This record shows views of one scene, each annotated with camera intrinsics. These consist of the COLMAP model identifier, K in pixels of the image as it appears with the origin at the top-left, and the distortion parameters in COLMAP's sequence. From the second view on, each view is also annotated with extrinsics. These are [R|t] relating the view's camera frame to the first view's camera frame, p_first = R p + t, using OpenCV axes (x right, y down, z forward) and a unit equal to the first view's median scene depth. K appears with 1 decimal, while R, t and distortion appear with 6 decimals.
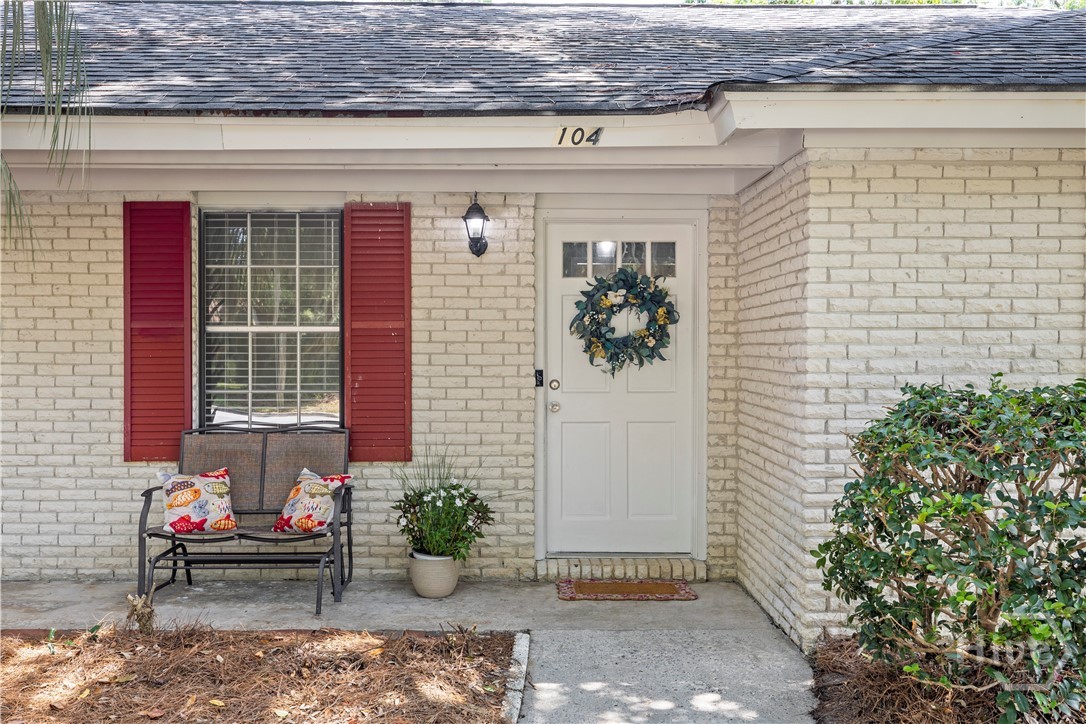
lens RADIAL K [[1067.9, 0, 543.5], [0, 1067.9, 350.9], [0, 0, 1]] dist [-0.010158, 0.000000]
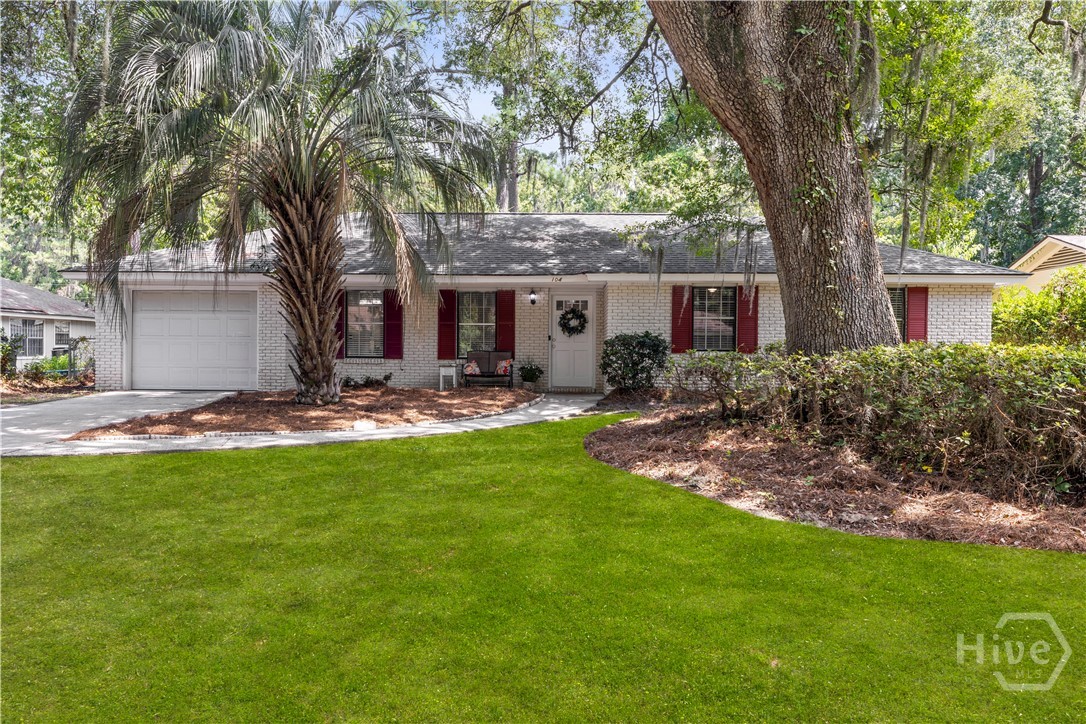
lens RADIAL K [[807.9, 0, 545.4], [0, 807.9, 363.9], [0, 0, 1]] dist [0.006987, 0.001789]
pose [[0.999431, 0.005644, -0.033266, 0.077059], [-0.005219, 0.999904, 0.012832, 0.080625], [0.033335, -0.012651, 0.999364, -1.799957]]
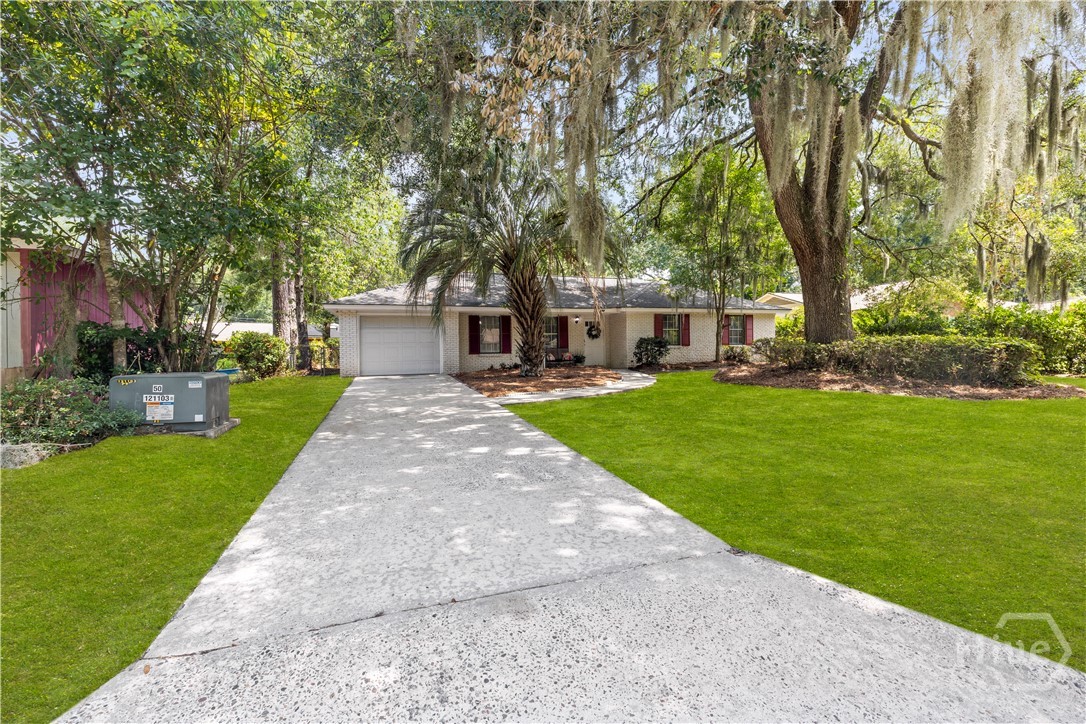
lens RADIAL K [[461.6, 0, 550.6], [0, 461.6, 352.3], [0, 0, 1]] dist [0.003257, 0.000539]
pose [[0.950419, -0.020718, 0.310283, -1.188537], [0.021370, 0.999771, 0.001297, 0.096863], [-0.310238, 0.005398, 0.950643, -1.883517]]
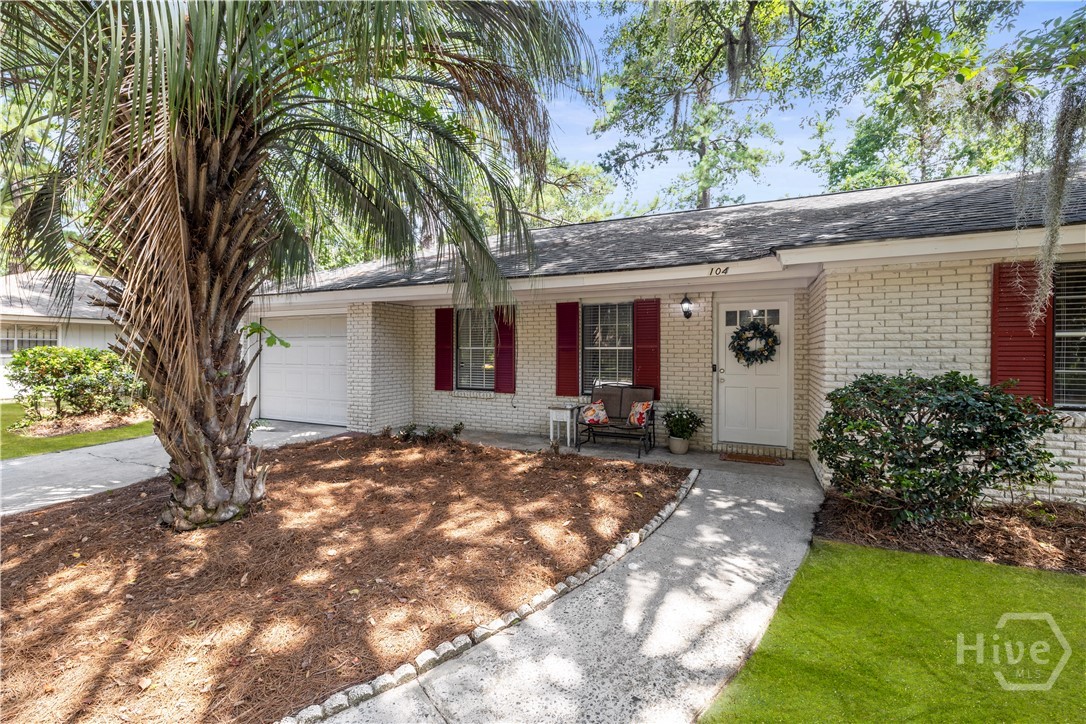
lens RADIAL K [[461.6, 0, 543.2], [0, 461.6, 350.8], [0, 0, 1]] dist [0.003257, 0.000539]
pose [[0.903582, -0.001003, -0.428414, 0.095132], [-0.002340, 0.999971, -0.007278, -0.005090], [0.428408, 0.007579, 0.903553, -0.111127]]
